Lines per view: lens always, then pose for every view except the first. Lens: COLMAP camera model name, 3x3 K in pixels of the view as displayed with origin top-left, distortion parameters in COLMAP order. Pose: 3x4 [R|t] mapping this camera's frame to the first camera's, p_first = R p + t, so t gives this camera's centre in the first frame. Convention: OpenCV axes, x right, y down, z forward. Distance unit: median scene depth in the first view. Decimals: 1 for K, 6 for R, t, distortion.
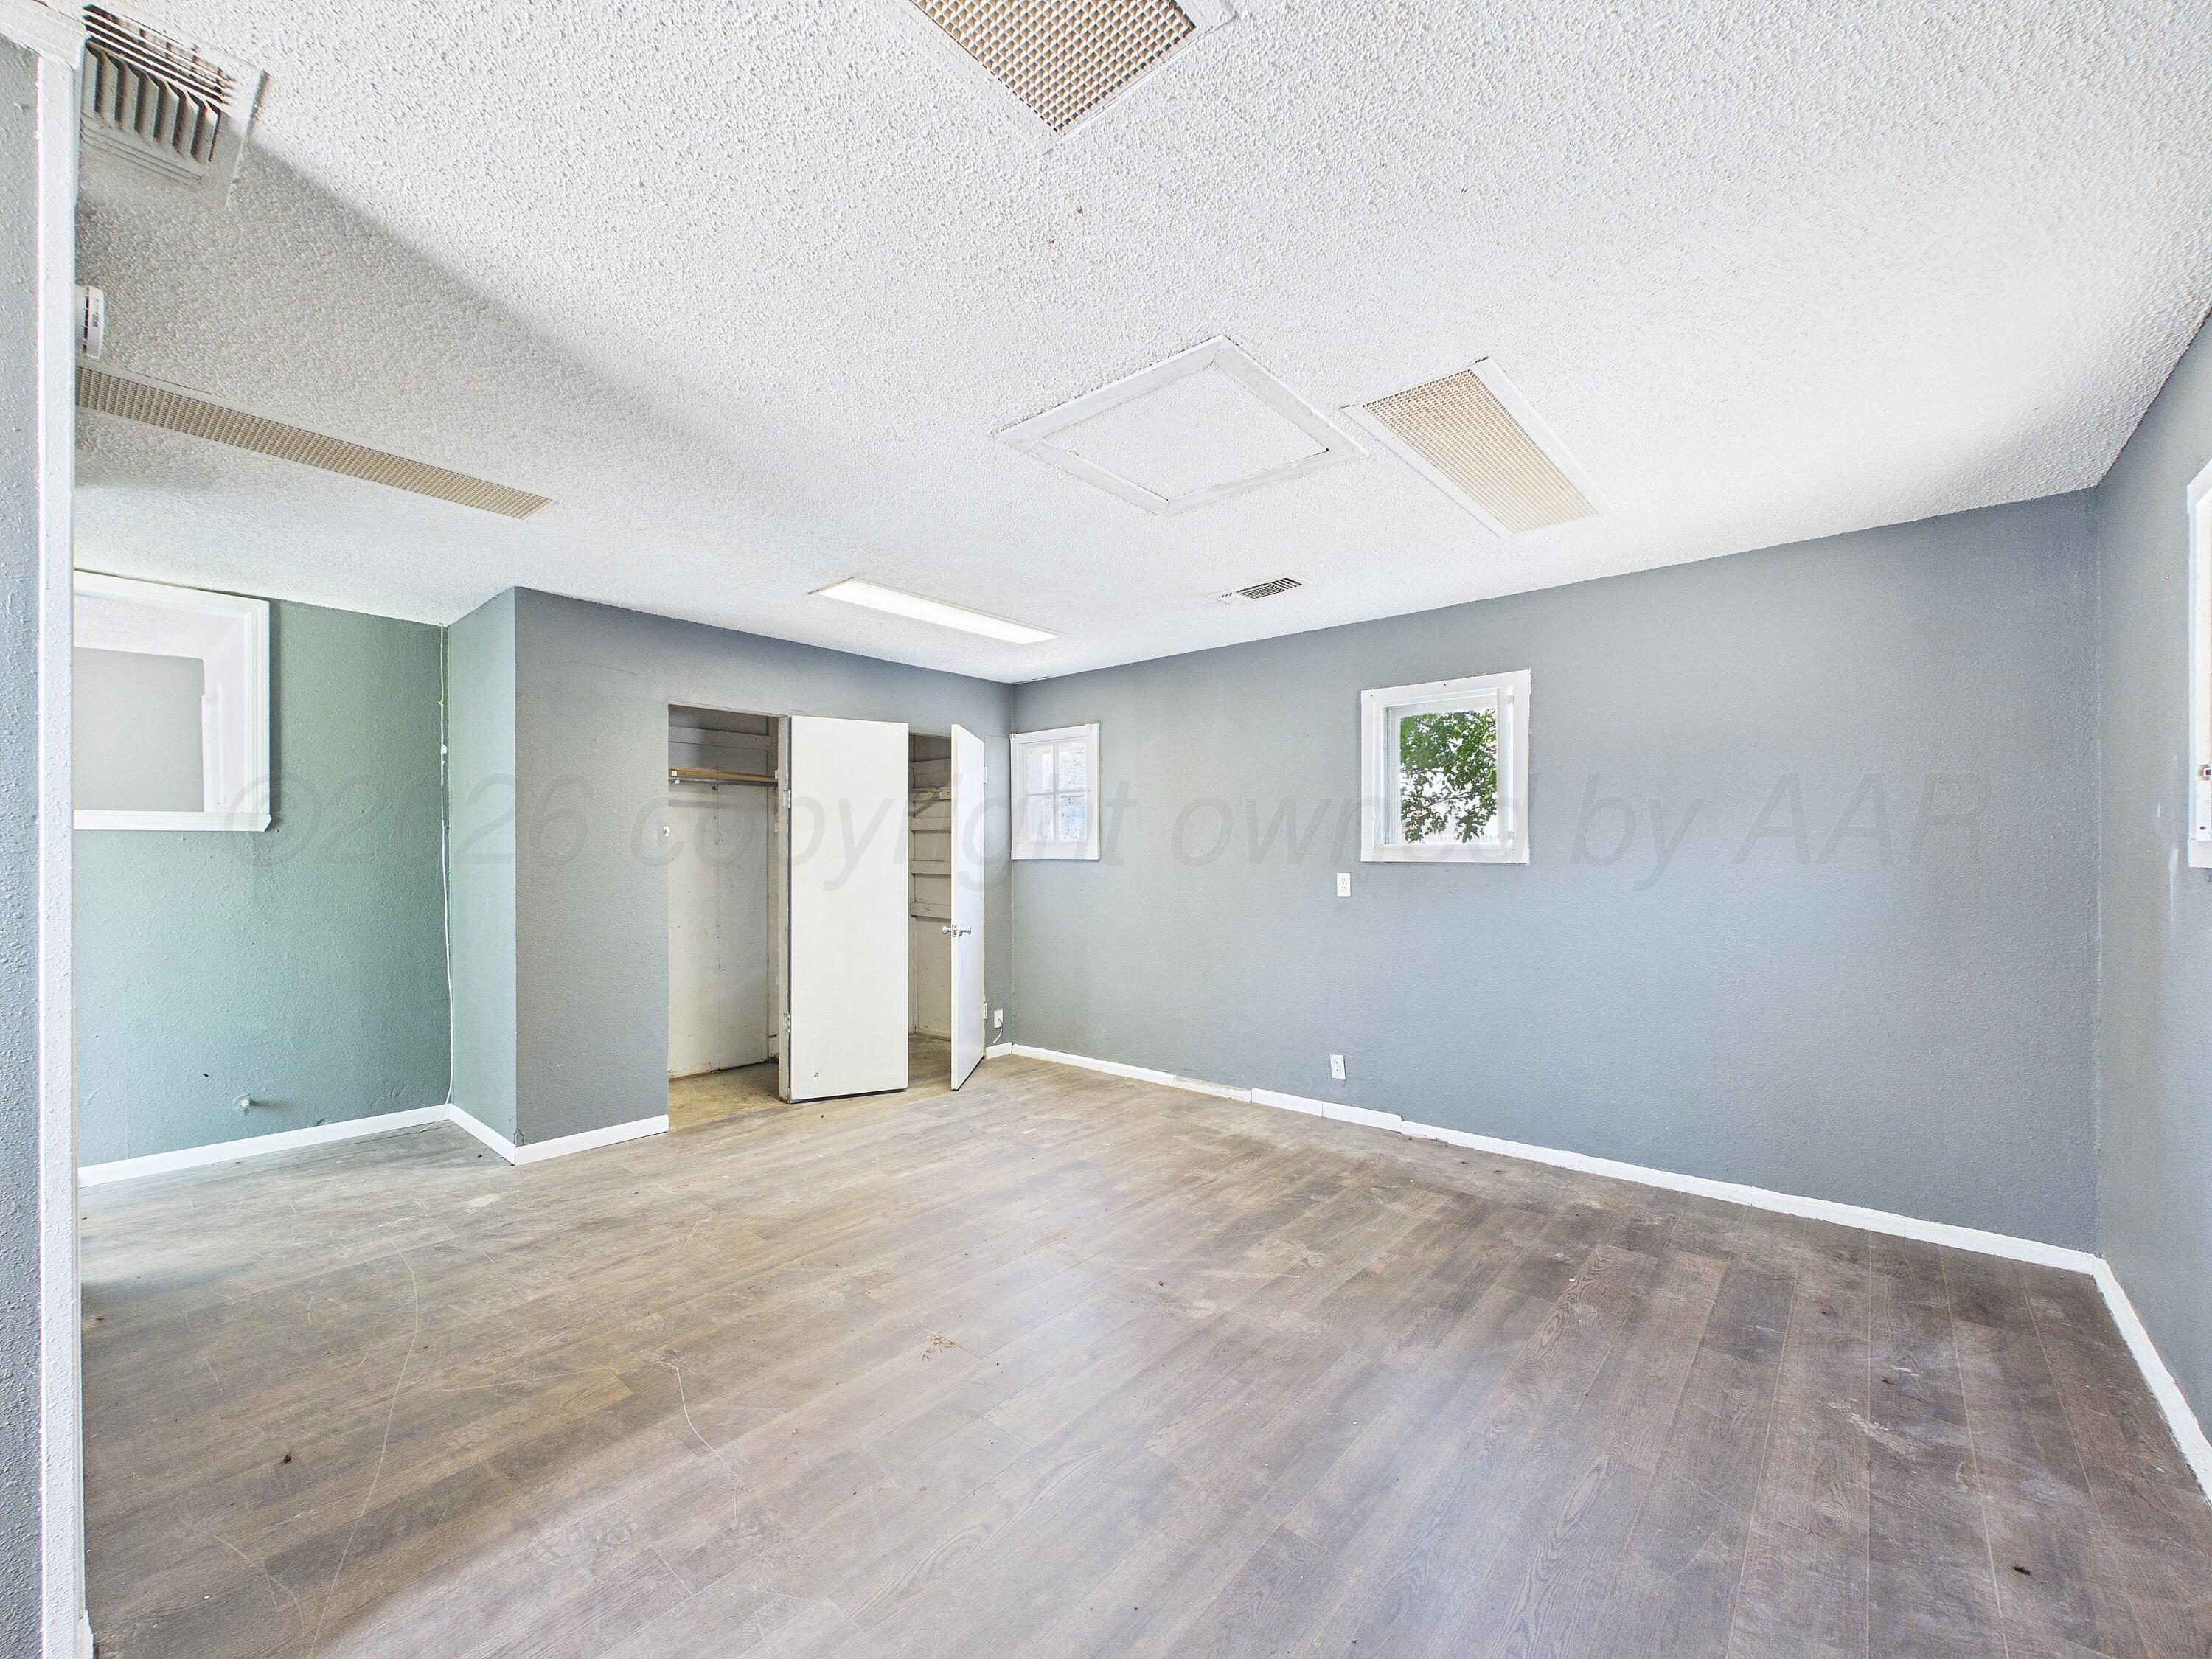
lens RADIAL K [[893.3, 0, 1106.6], [0, 893.3, 848.2], [0, 0, 1]] dist [0.001090, -0.000048]
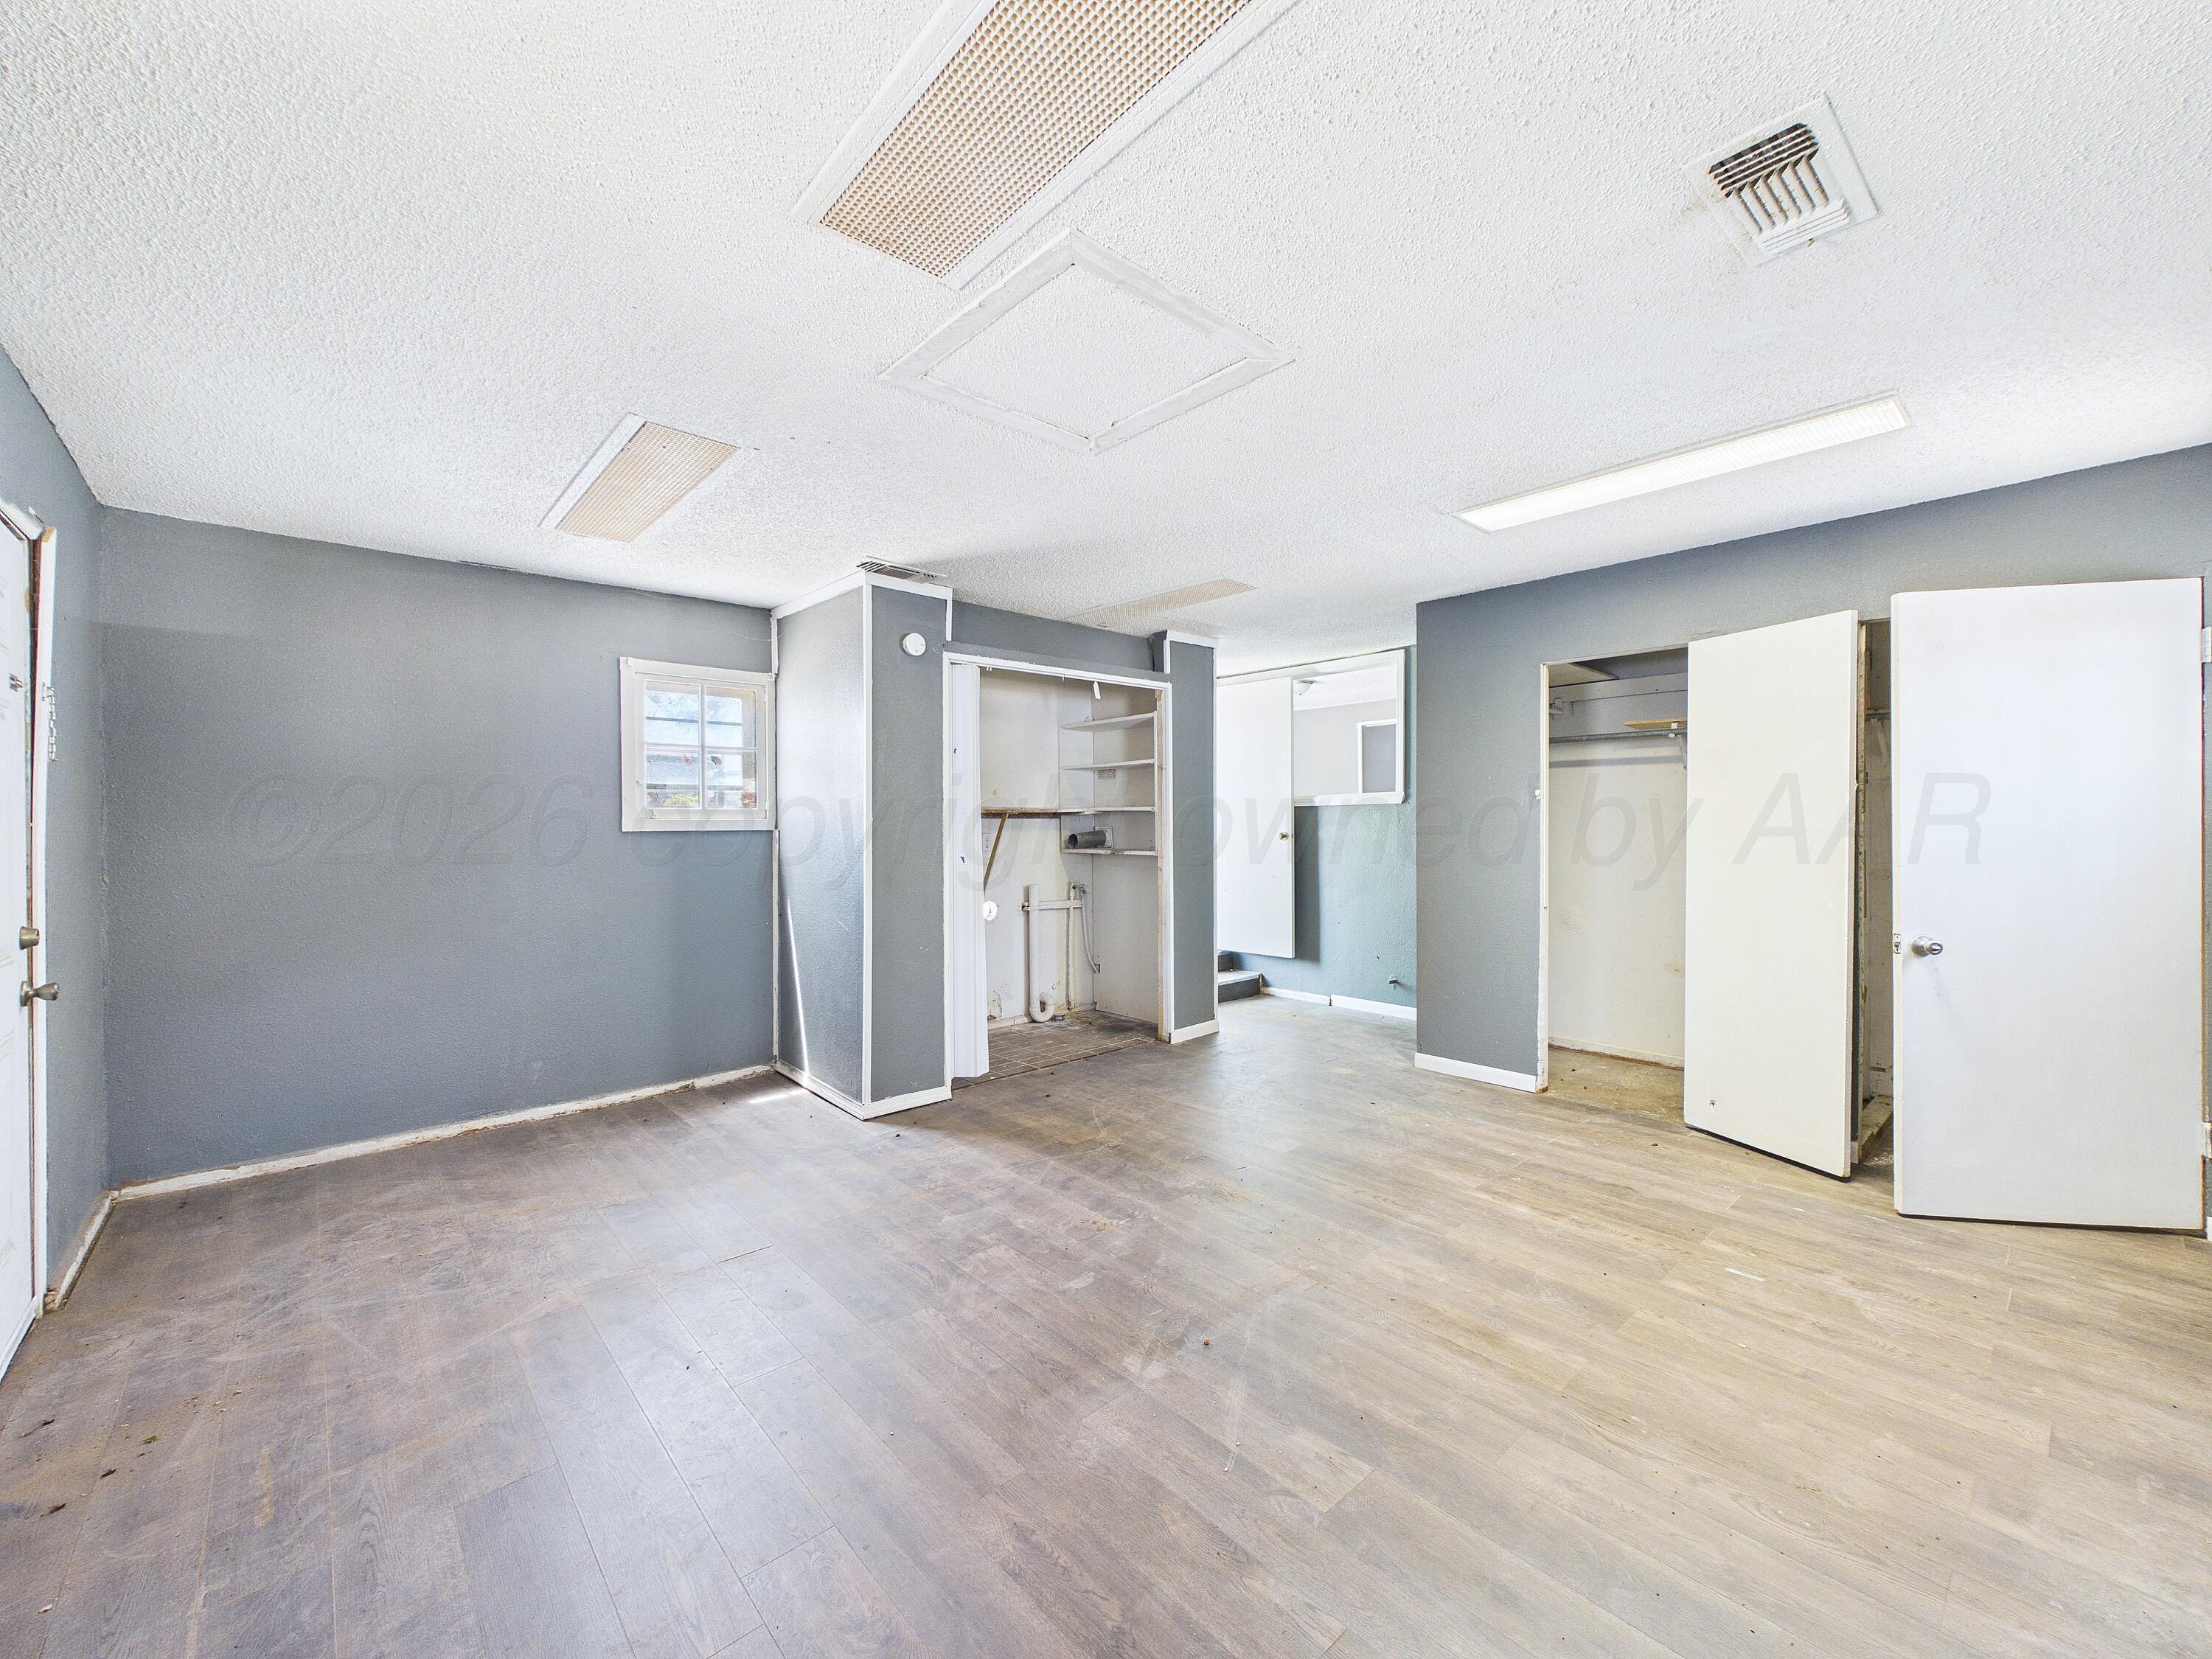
lens RADIAL K [[893.5, 0, 1104.6], [0, 893.5, 818.8], [0, 0, 1]] dist [0.000060, -0.000090]
pose [[-0.133025, -0.002465, -0.991110, 0.819096], [0.014394, 0.999887, -0.004418, 0.008428], [0.991008, -0.014854, -0.132974, 0.946430]]
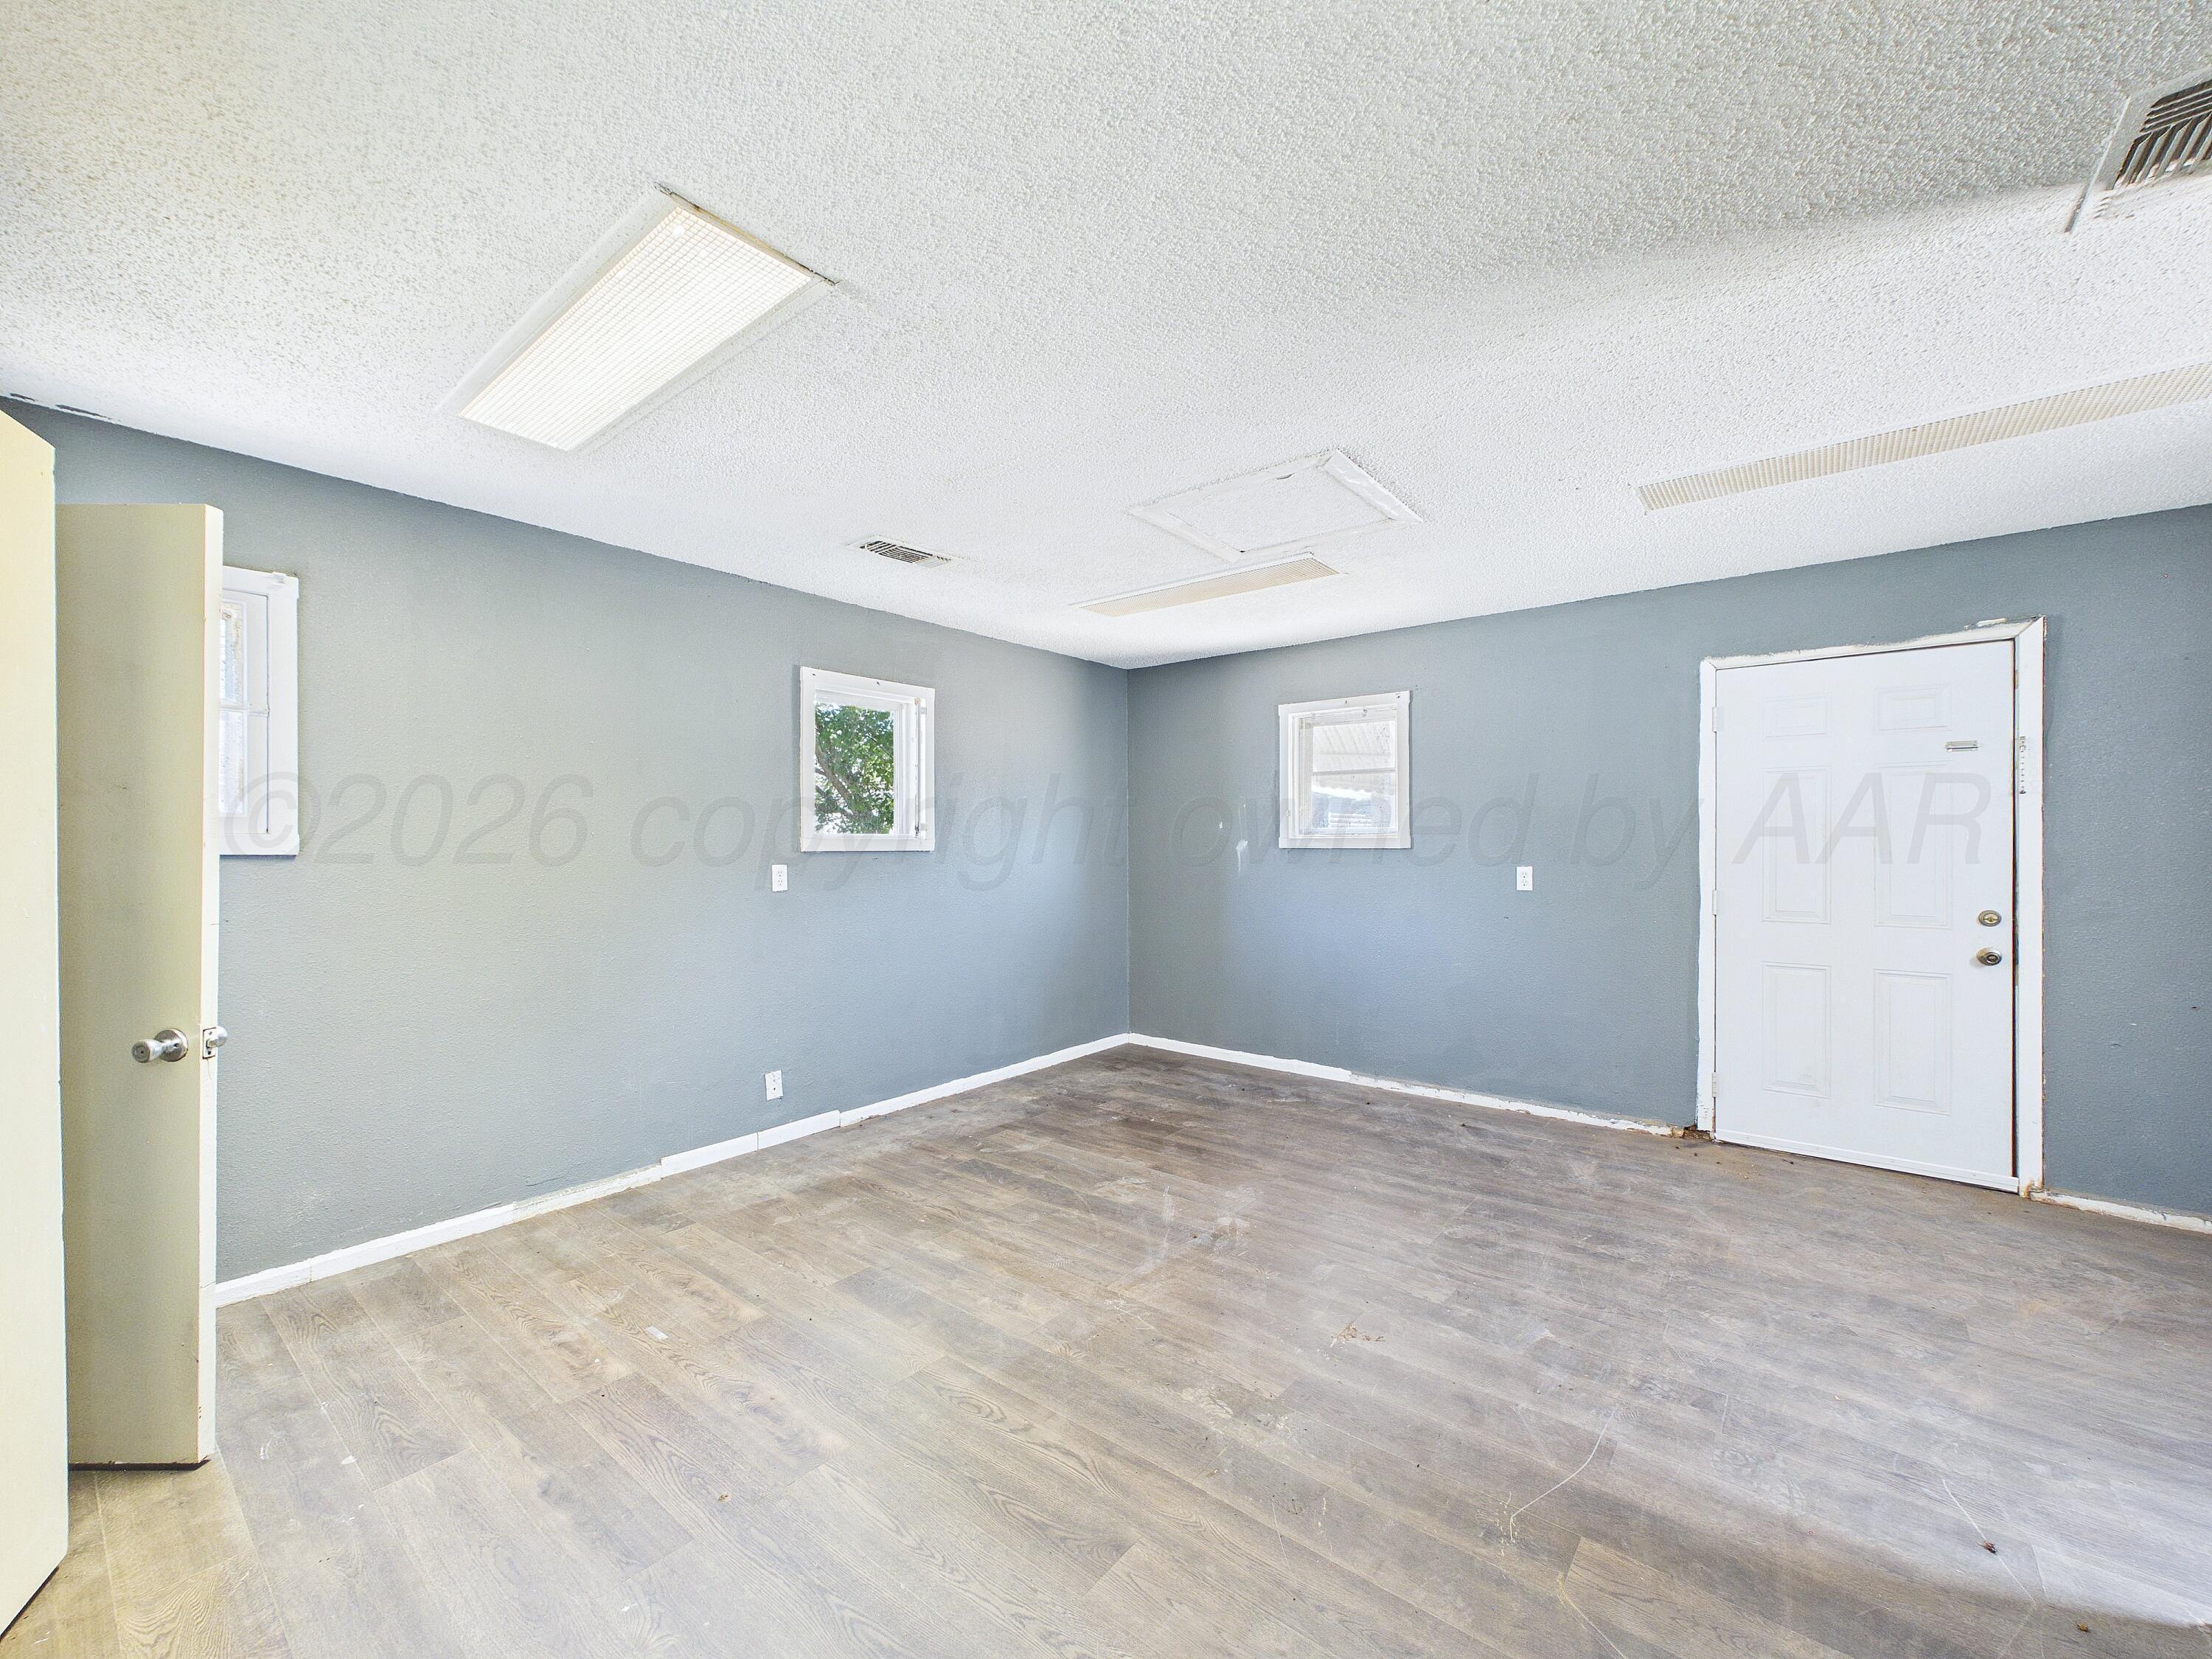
lens RADIAL K [[892.6, 0, 1106.5], [0, 892.6, 842.8], [0, 0, 1]] dist [0.000959, -0.000047]
pose [[-0.027880, 0.000584, 0.999611, -0.949875], [-0.005941, 0.999982, -0.000750, 0.007318], [-0.999594, -0.005959, -0.027876, 1.055732]]
